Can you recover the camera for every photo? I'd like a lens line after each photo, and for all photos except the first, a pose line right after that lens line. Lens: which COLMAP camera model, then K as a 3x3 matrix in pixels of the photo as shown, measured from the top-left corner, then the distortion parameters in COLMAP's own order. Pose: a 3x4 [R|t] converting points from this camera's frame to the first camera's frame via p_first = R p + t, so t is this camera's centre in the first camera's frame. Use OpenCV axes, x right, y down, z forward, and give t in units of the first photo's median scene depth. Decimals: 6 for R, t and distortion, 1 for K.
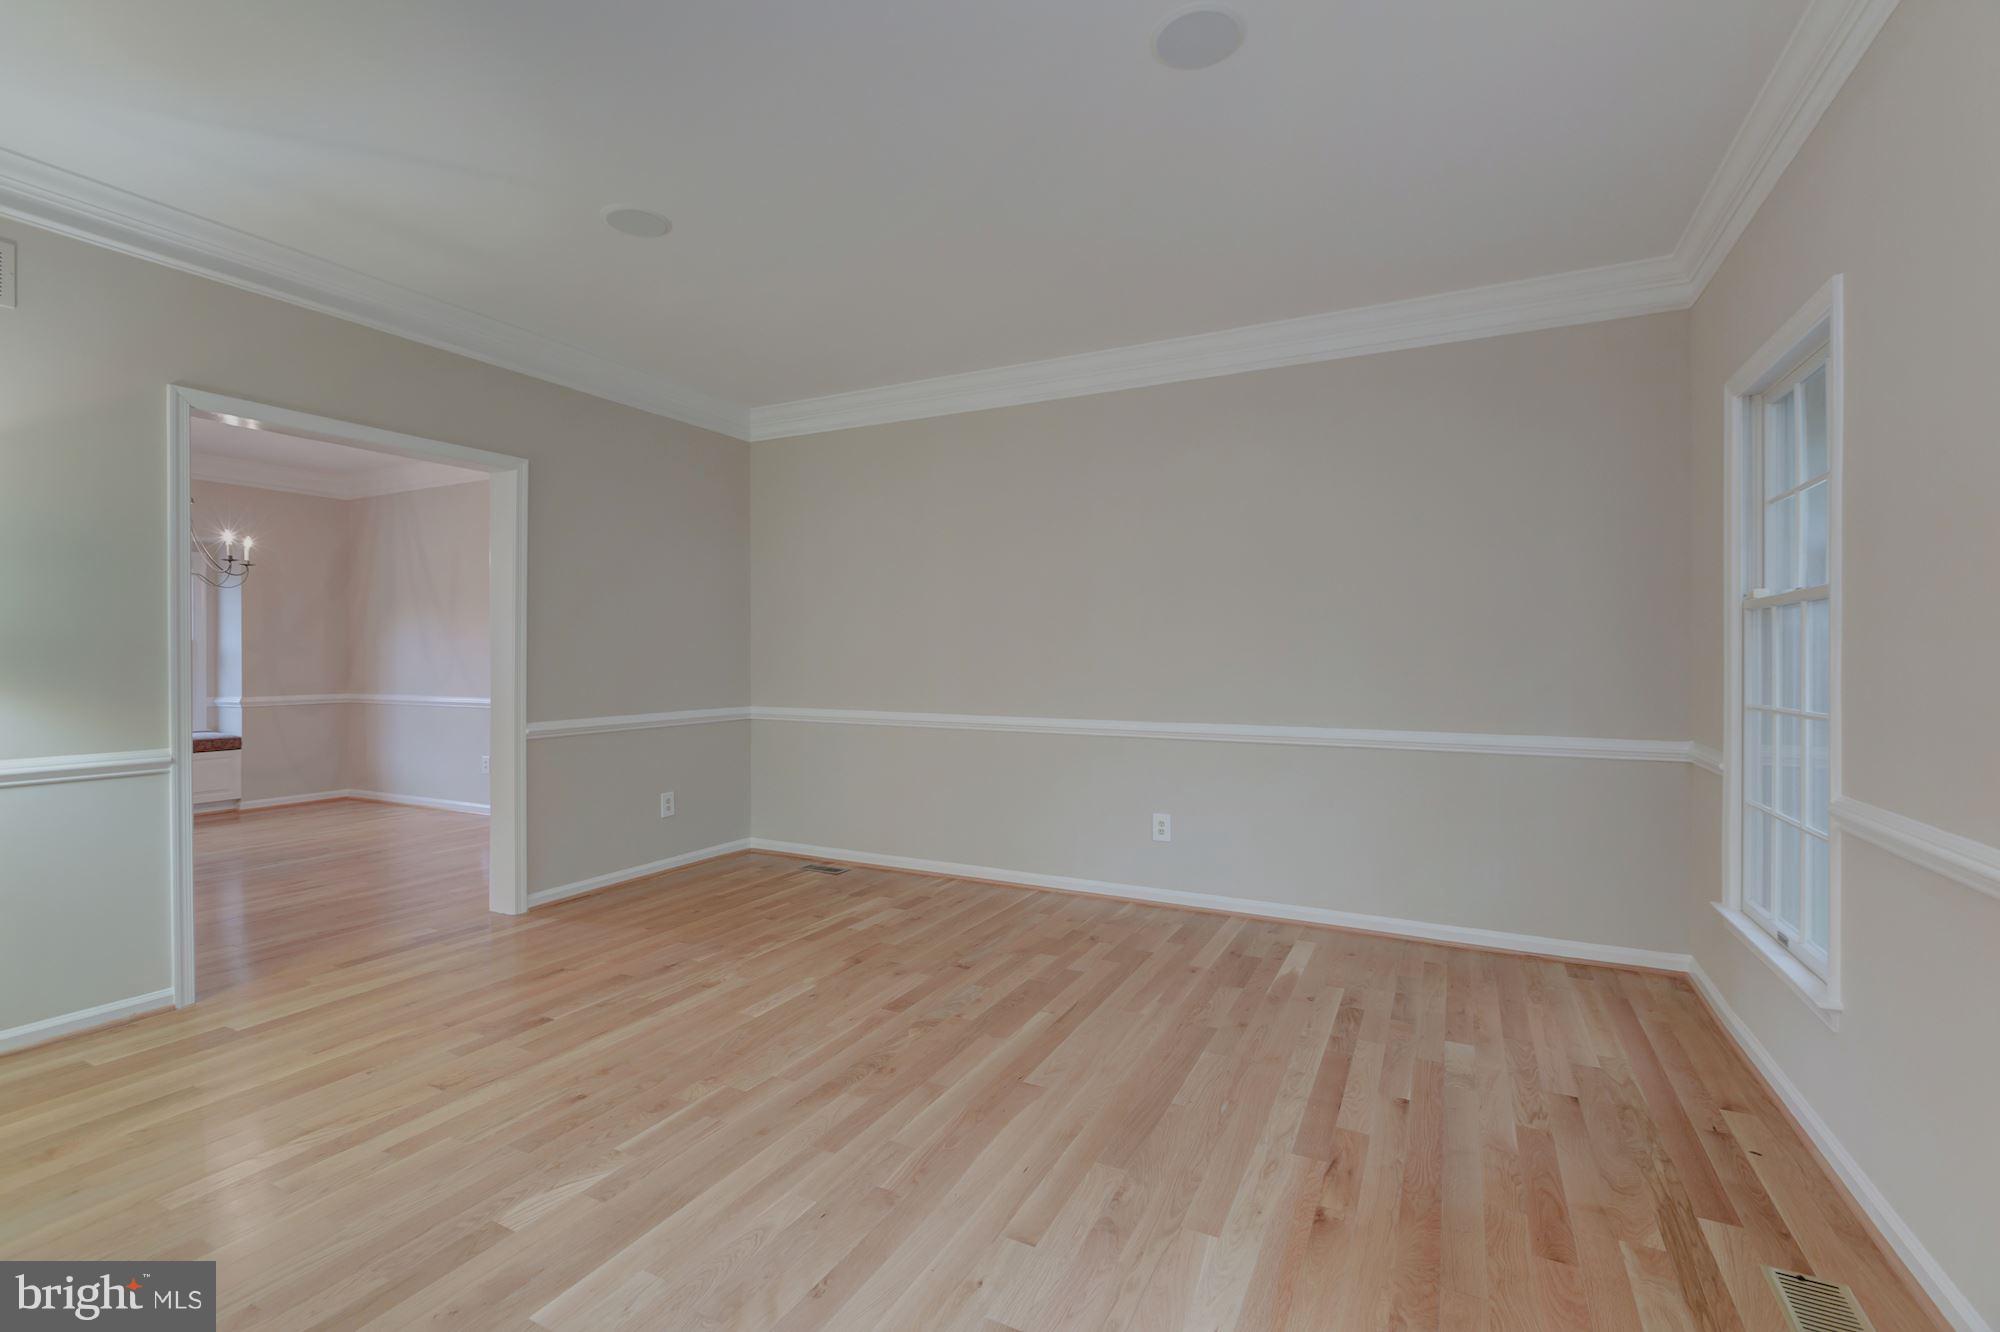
lens RADIAL K [[891.6, 0, 985.7], [0, 891.6, 663.3], [0, 0, 1]] dist [0.002185, 0.000787]
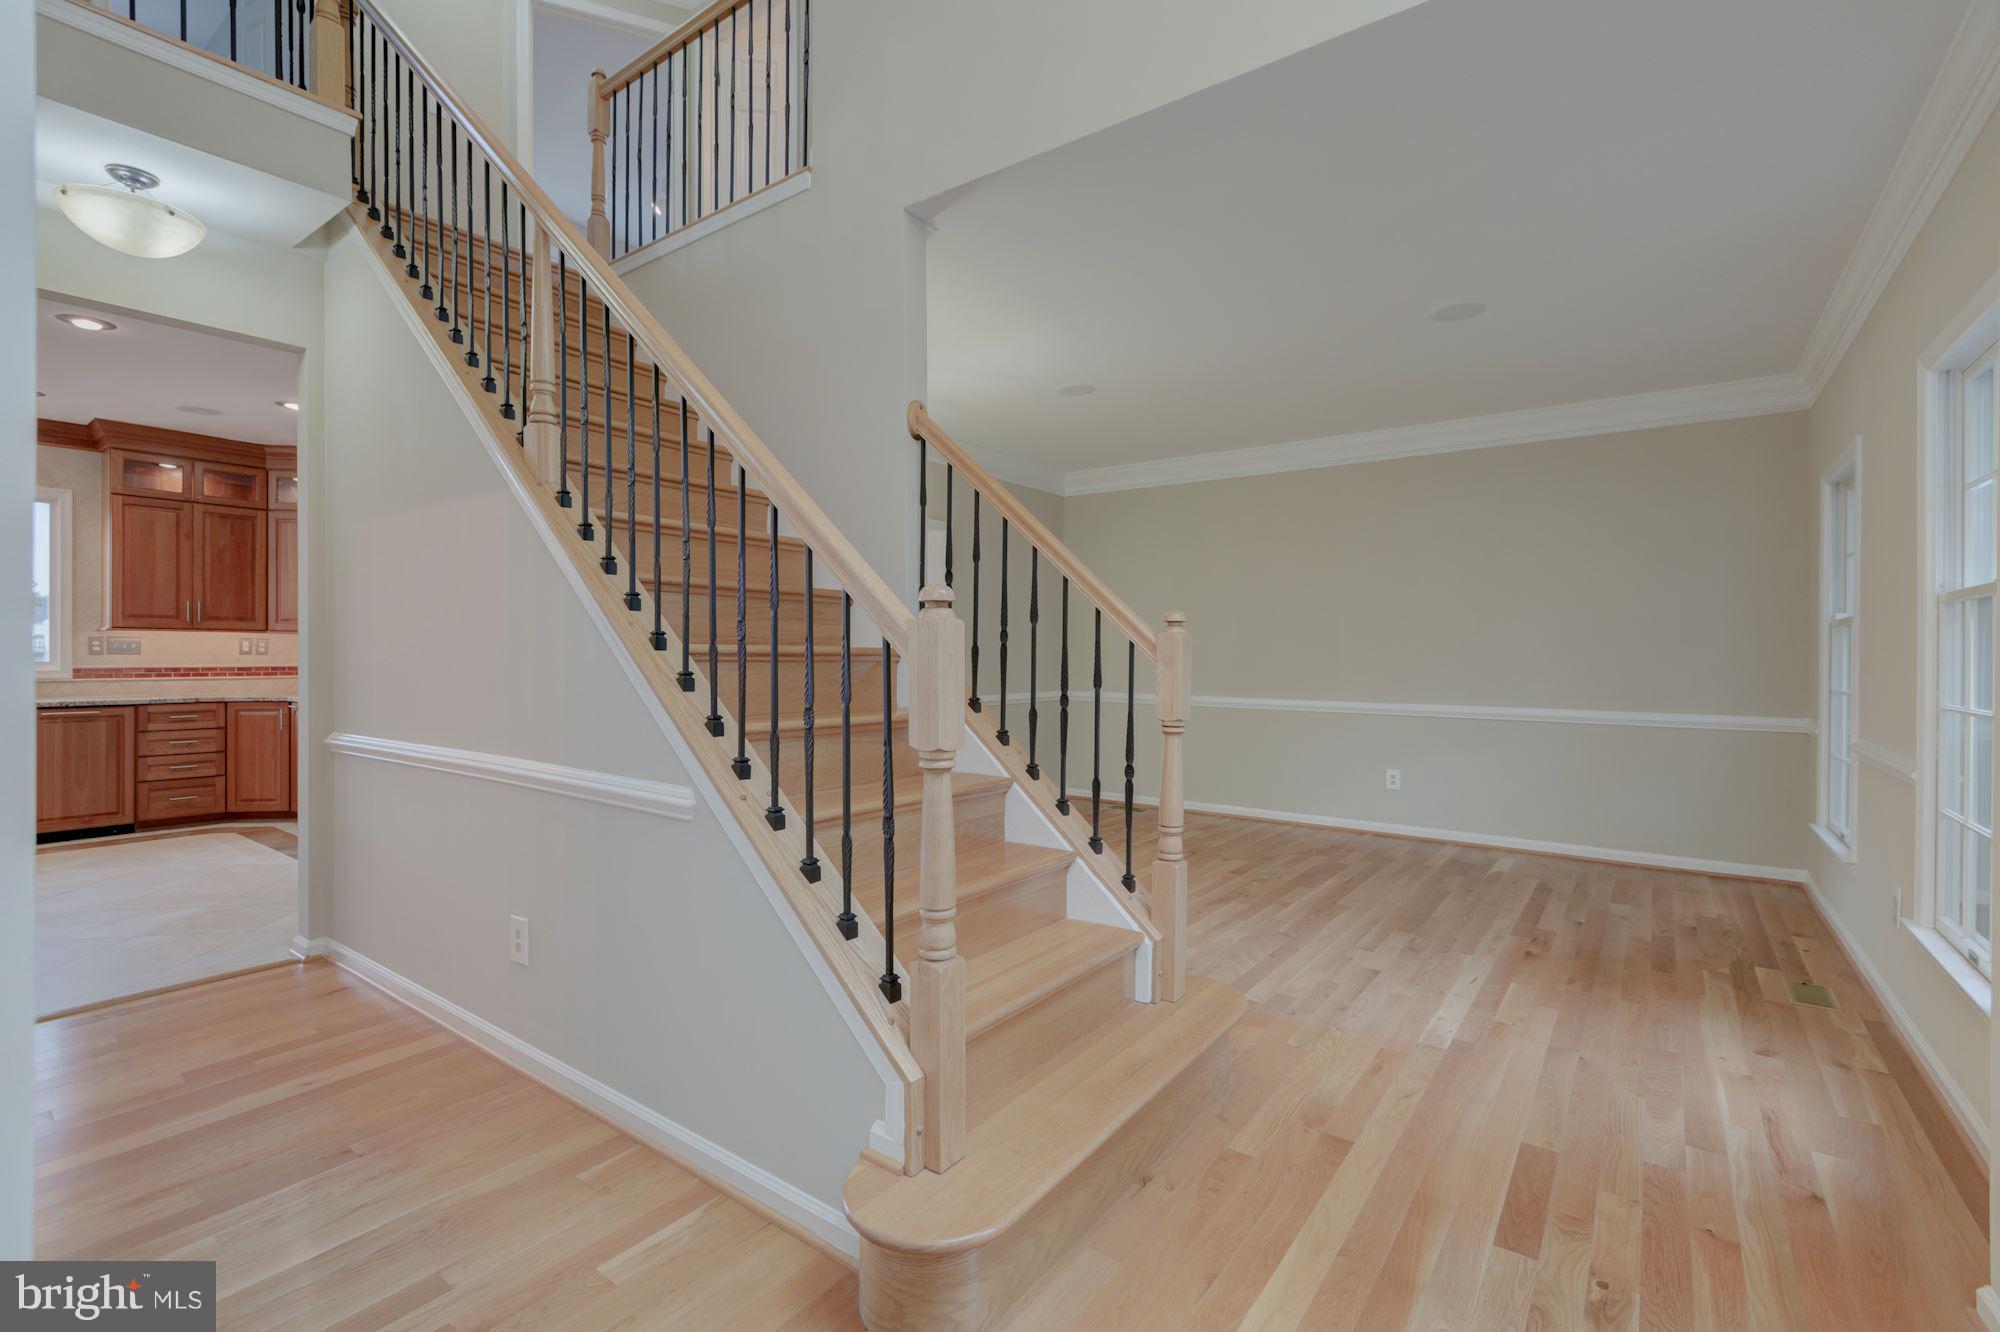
lens RADIAL K [[891.6, 0, 986.6], [0, 891.6, 660.3], [0, 0, 1]] dist [0.002185, 0.000787]
pose [[0.986934, 0.006975, -0.160975, -0.319755], [-0.007194, 0.999974, -0.000775, 0.007564], [0.160966, 0.001923, 0.986958, -0.733484]]
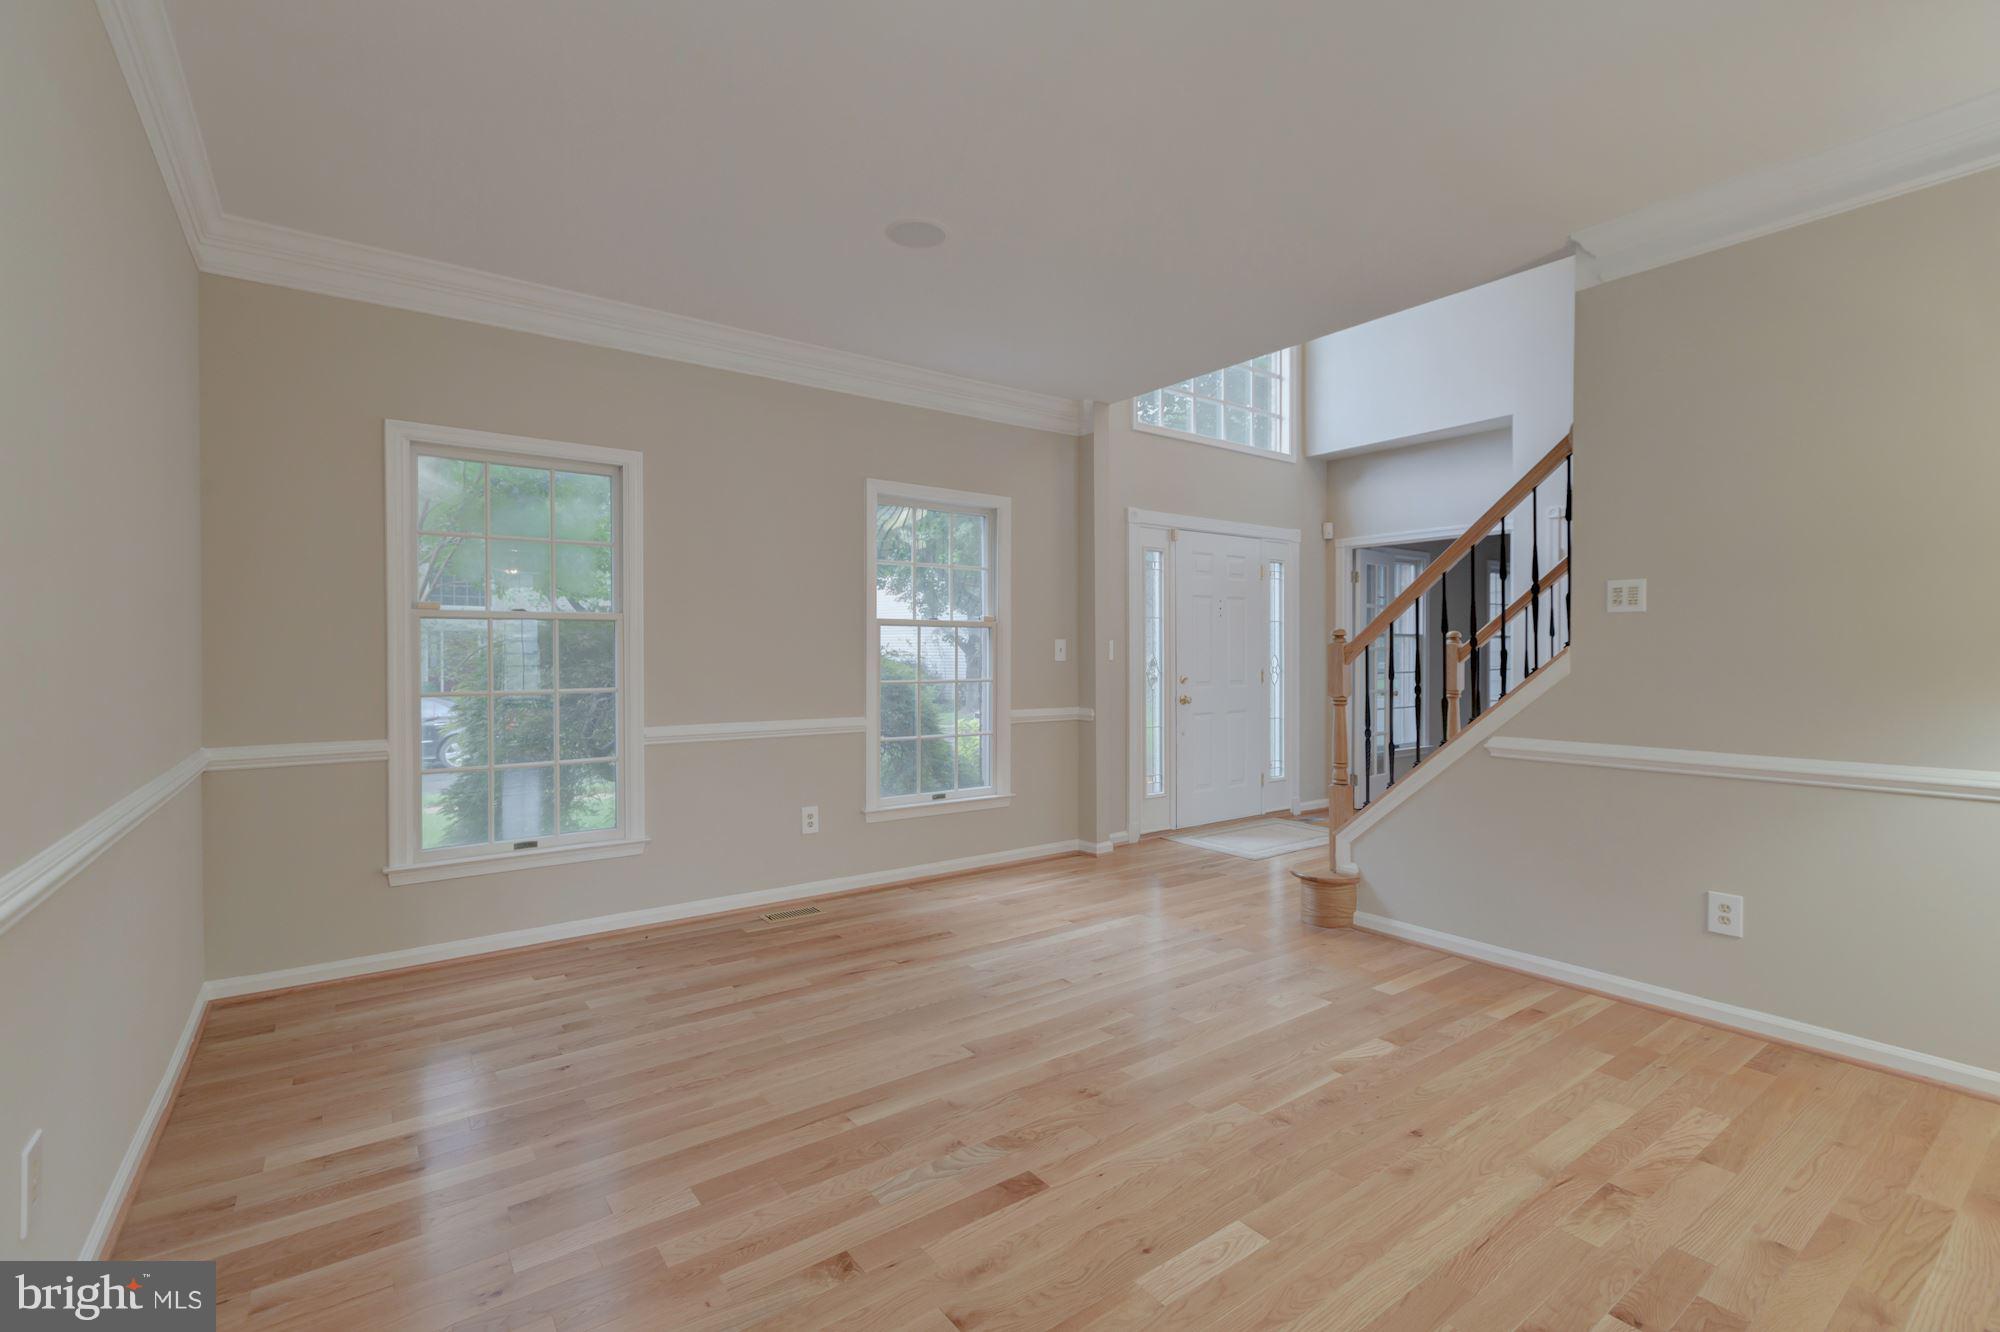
lens RADIAL K [[891.6, 0, 998.6], [0, 891.6, 654.1], [0, 0, 1]] dist [0.002185, 0.000787]
pose [[-0.898626, -0.001759, 0.438713, -0.416775], [0.003628, 0.999928, 0.011439, -0.019906], [-0.438701, 0.011871, -0.898555, 1.792589]]
